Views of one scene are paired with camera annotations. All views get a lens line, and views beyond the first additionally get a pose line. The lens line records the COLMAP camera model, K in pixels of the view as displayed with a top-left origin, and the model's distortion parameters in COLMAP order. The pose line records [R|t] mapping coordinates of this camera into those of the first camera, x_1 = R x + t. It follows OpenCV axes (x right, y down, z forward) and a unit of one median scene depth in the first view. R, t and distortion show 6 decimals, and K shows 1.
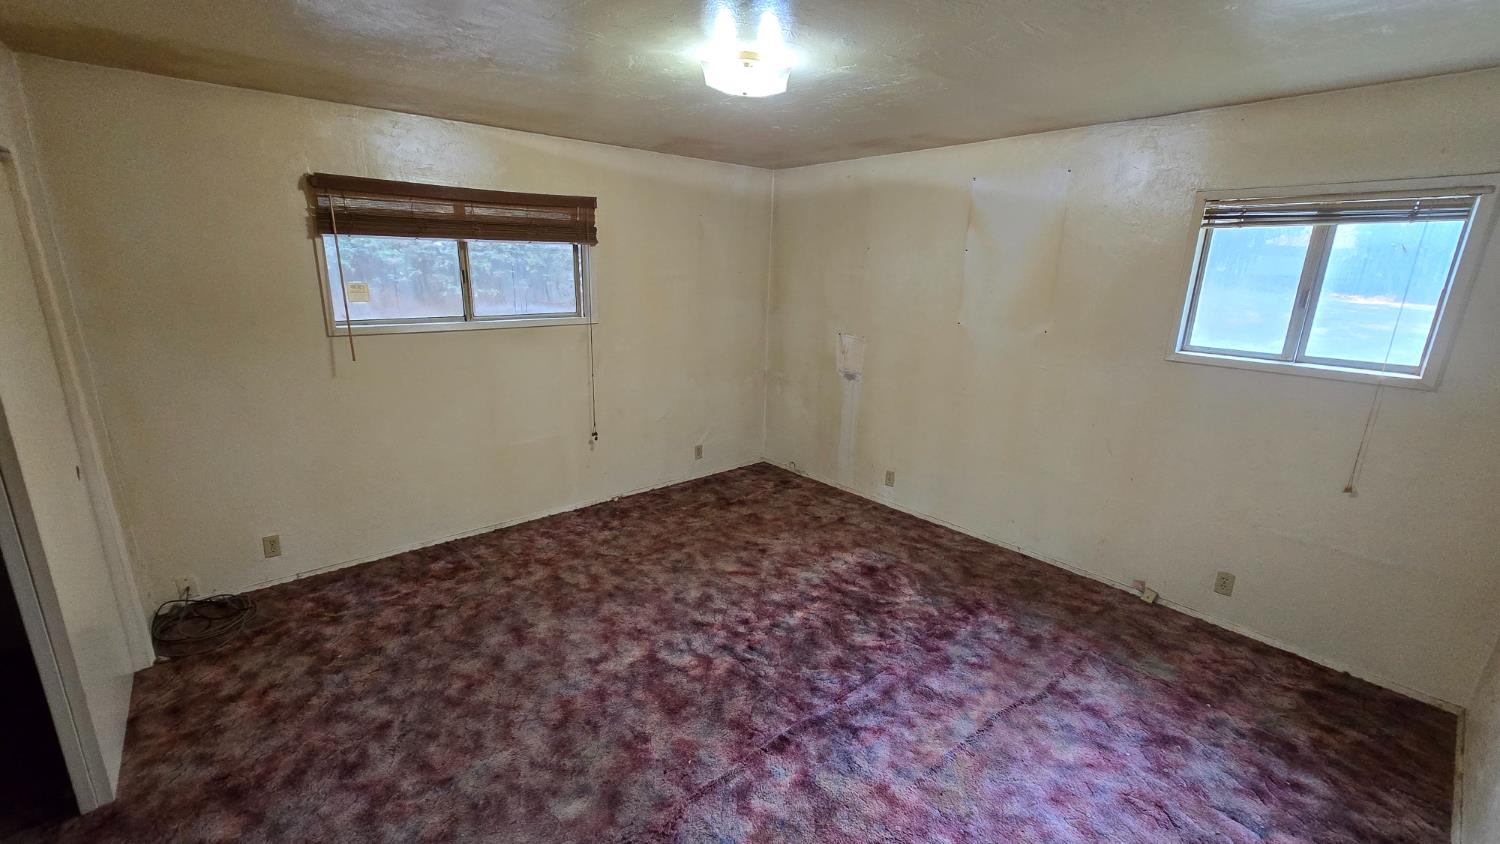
lens RADIAL K [[614.6, 0, 748.9], [0, 614.6, 425.1], [0, 0, 1]] dist [-0.008404, 0.000026]
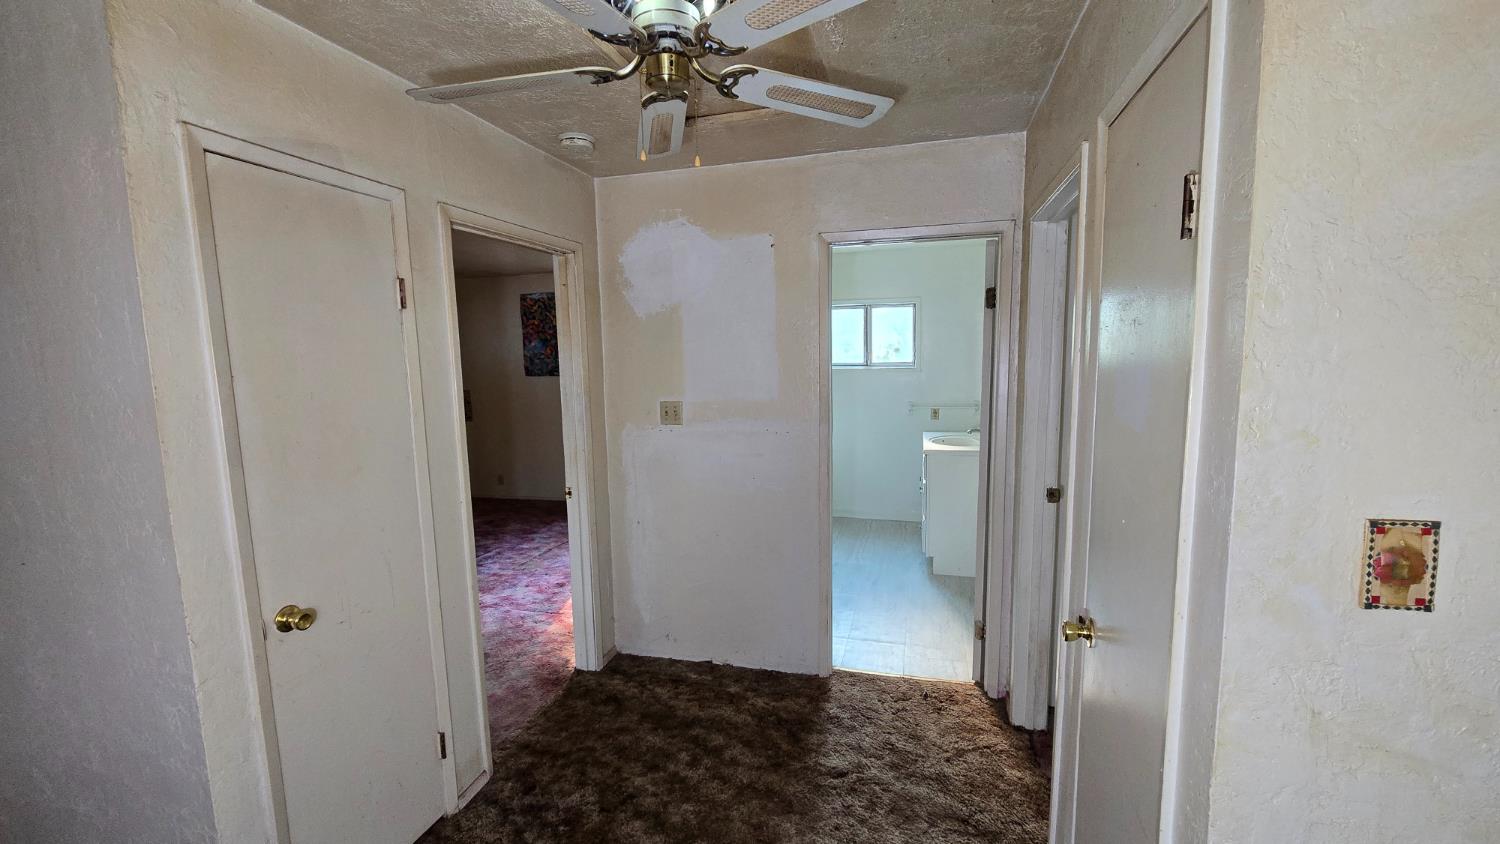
lens RADIAL K [[614.6, 0, 753.9], [0, 614.6, 425.9], [0, 0, 1]] dist [-0.008404, 0.000026]
pose [[0.831790, -0.101069, 0.545812, -0.093471], [0.177400, 0.980119, -0.088857, 0.276259], [-0.525980, 0.170737, 0.833183, -0.855206]]
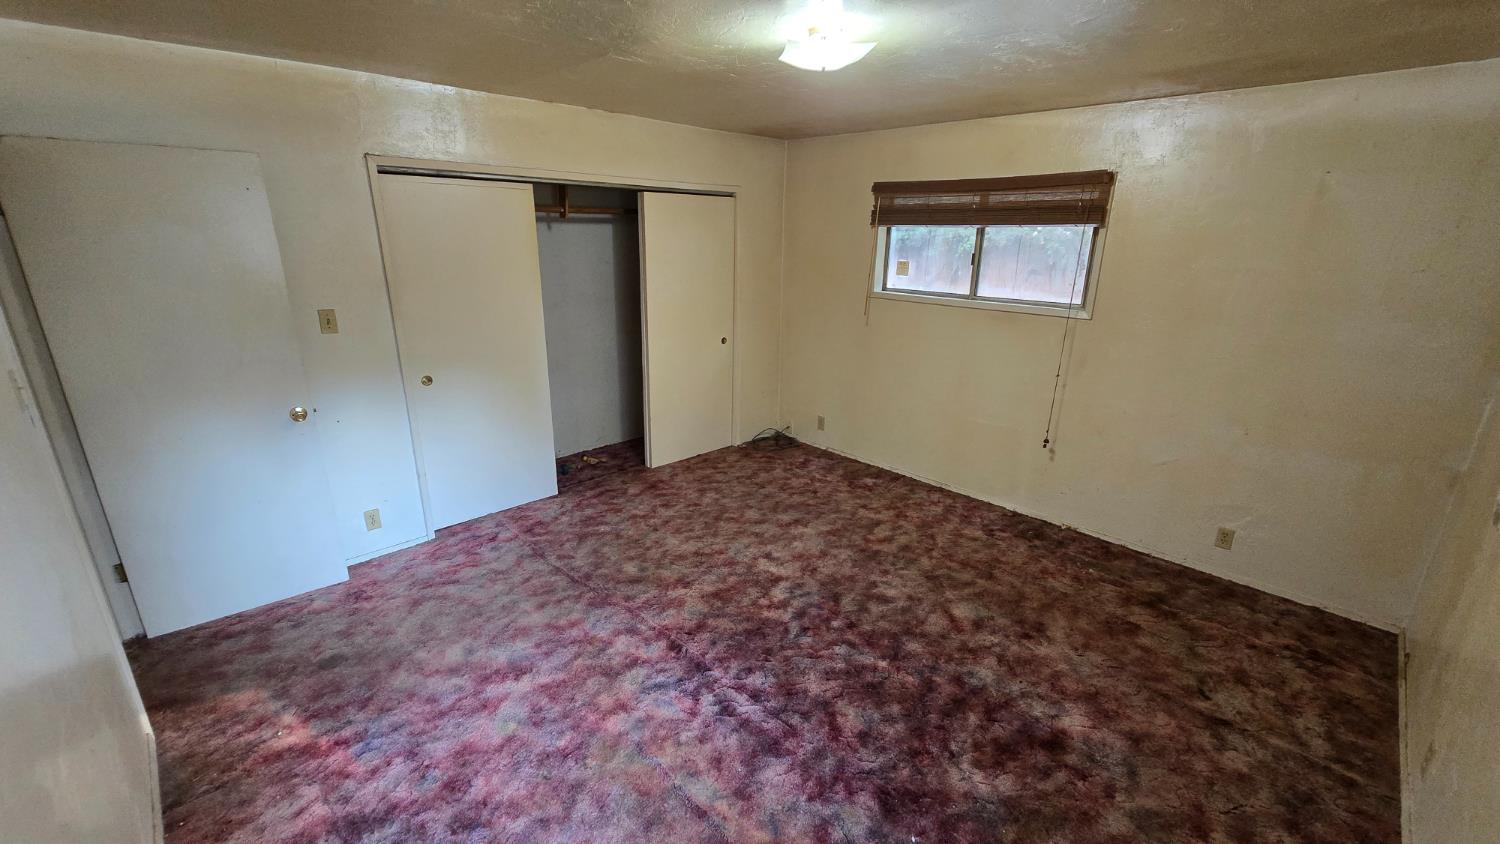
lens RADIAL K [[614.6, 0, 747.9], [0, 614.6, 421.7], [0, 0, 1]] dist [-0.008404, 0.000026]
pose [[0.062678, 0.272157, -0.960209, 0.738224], [-0.271936, 0.930356, 0.245945, -0.146116], [0.960272, 0.245700, 0.132322, 0.594974]]
